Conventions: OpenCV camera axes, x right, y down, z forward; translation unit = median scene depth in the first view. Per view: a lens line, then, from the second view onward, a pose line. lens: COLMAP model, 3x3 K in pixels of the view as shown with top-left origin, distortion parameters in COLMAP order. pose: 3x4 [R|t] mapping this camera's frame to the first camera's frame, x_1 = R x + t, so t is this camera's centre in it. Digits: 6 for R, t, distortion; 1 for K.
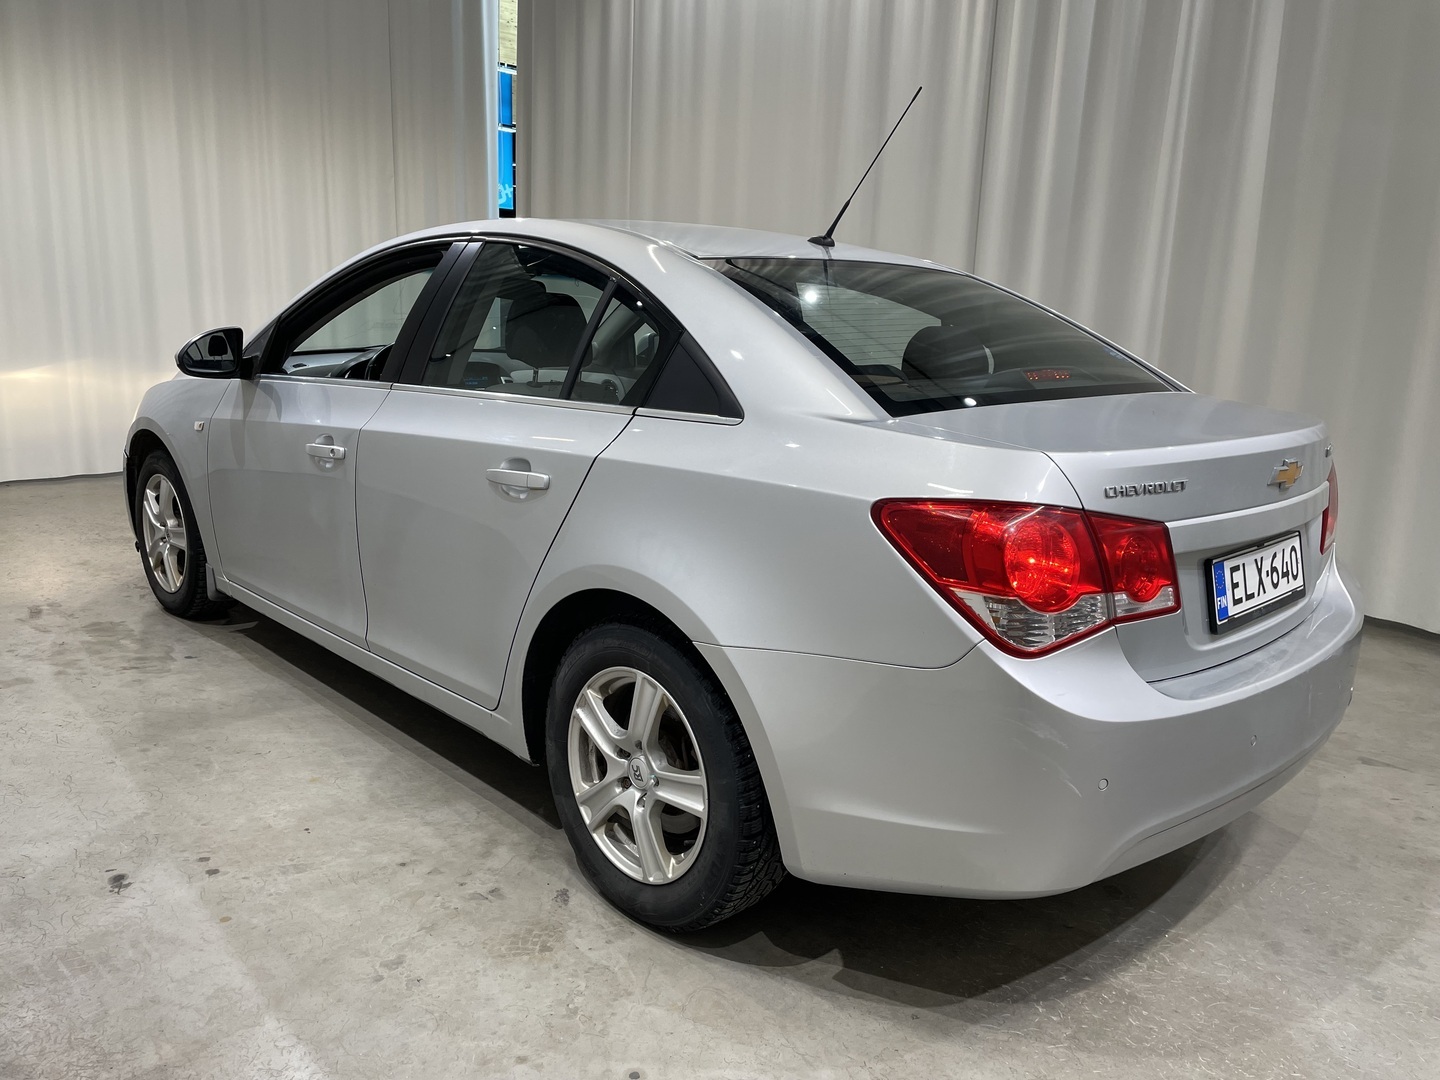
lens RADIAL K [[1094.1, 0, 720.0], [0, 1094.1, 540.0], [0, 0, 1]] dist [0.092109, -0.120115]
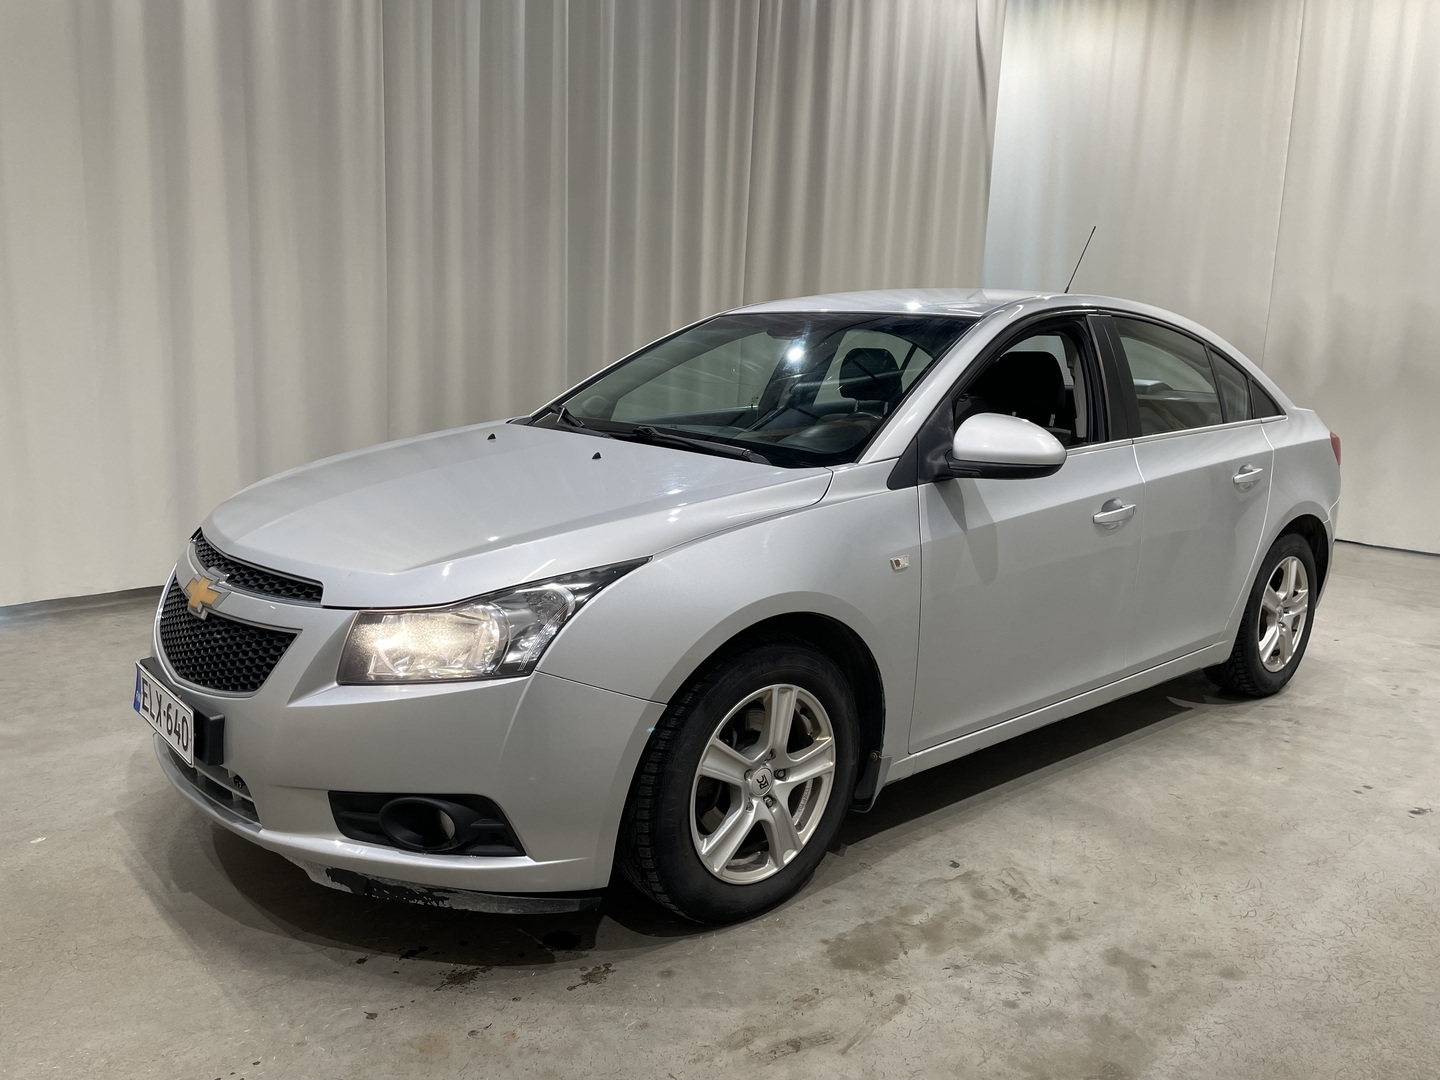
lens RADIAL K [[1094.1, 0, 720.0], [0, 1094.1, 540.0], [0, 0, 1]] dist [0.092109, -0.120115]
pose [[0.060440, -0.233647, 0.970441, -1.171307], [0.192055, 0.956775, 0.218395, -0.299682], [-0.979521, 0.173179, 0.102700, 1.053008]]
